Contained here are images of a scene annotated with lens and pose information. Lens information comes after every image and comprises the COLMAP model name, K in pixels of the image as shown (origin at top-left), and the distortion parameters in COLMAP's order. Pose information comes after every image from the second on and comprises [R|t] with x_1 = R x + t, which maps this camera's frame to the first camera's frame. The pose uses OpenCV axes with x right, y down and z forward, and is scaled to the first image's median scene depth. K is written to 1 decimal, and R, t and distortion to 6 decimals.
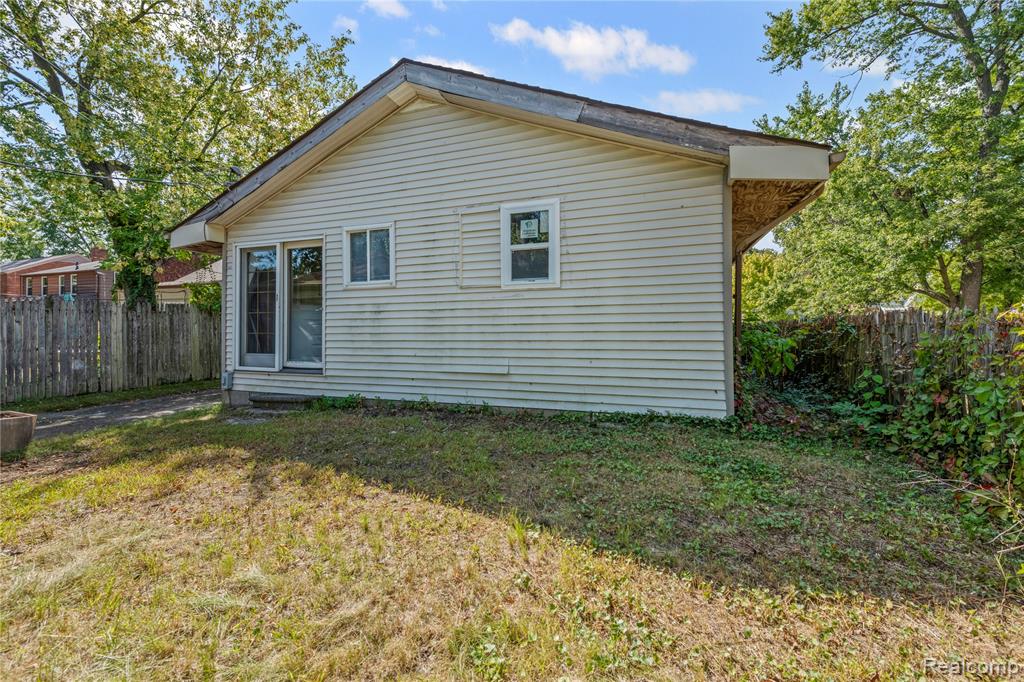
lens RADIAL K [[412.2, 0, 496.2], [0, 412.2, 327.6], [0, 0, 1]] dist [0.008286, -0.001123]
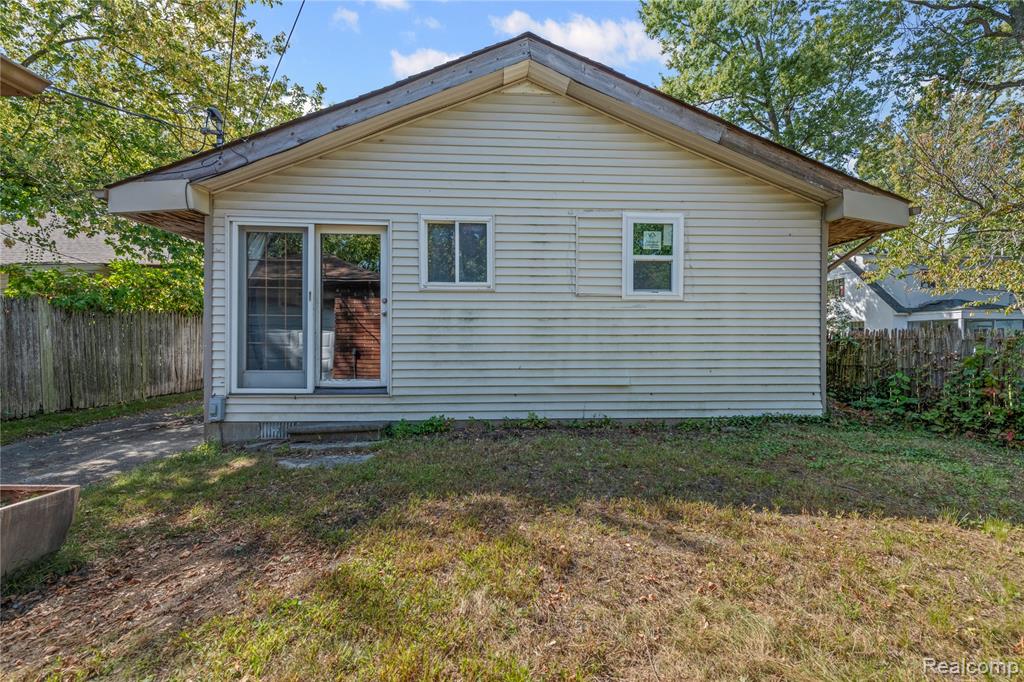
lens RADIAL K [[412.2, 0, 511.5], [0, 412.2, 343.5], [0, 0, 1]] dist [0.008286, -0.001123]
pose [[0.923173, 0.003096, 0.384372, -0.584664], [-0.008335, 0.999894, 0.011964, 0.002685], [-0.384294, -0.014248, 0.923101, 0.187274]]
